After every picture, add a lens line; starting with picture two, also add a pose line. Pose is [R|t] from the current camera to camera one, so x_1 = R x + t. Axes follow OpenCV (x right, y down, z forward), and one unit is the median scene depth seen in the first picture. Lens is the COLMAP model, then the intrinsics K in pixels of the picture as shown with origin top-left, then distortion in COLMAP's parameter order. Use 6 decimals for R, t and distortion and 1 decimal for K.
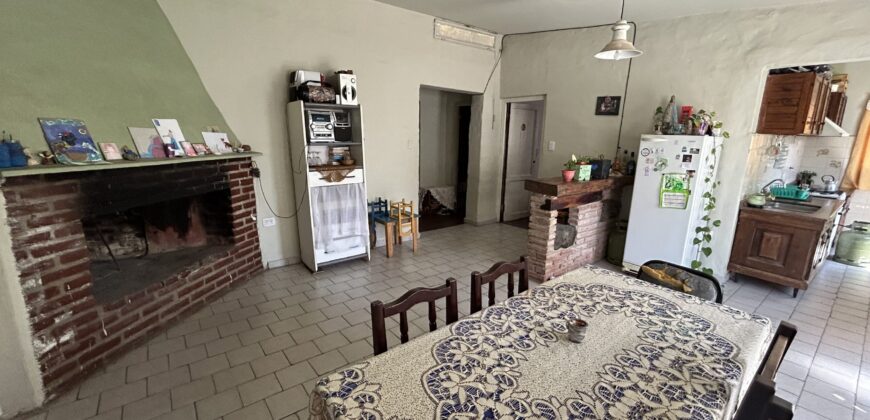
lens RADIAL K [[353.7, 0, 435.3], [0, 353.7, 210.2], [0, 0, 1]] dist [-0.003145, 0.000319]
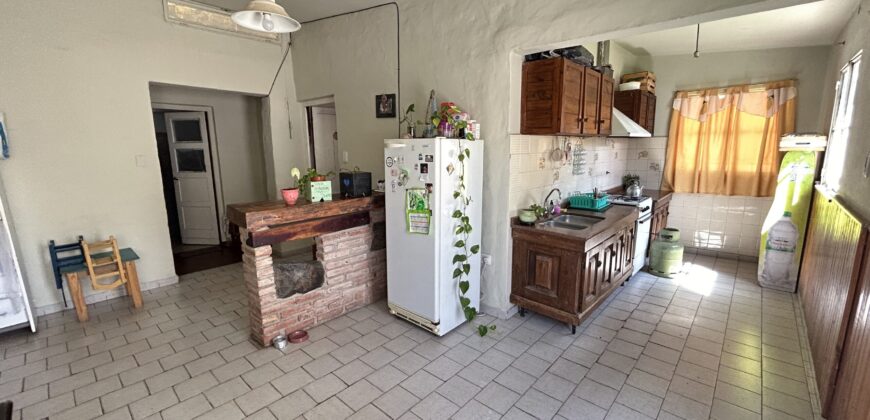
lens RADIAL K [[353.7, 0, 434.5], [0, 353.7, 210.3], [0, 0, 1]] dist [-0.003145, 0.000319]
pose [[0.984898, -0.055360, 0.164044, 0.569332], [0.060894, 0.997726, -0.028897, -0.030983], [-0.162071, 0.038449, 0.986030, 0.233158]]
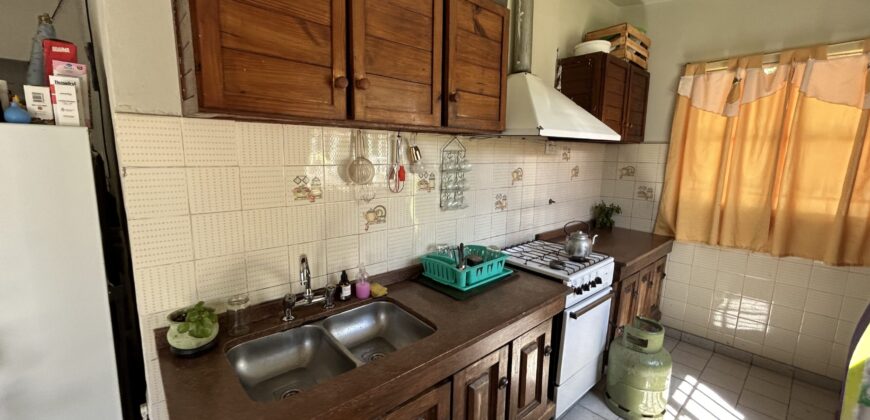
lens RADIAL K [[353.7, 0, 435.2], [0, 353.7, 210.3], [0, 0, 1]] dist [-0.003145, 0.000319]
pose [[0.997326, -0.007017, 0.072748, 1.116709], [0.010358, 0.998904, -0.045640, -0.117997], [-0.072348, 0.046272, 0.996306, 0.678727]]
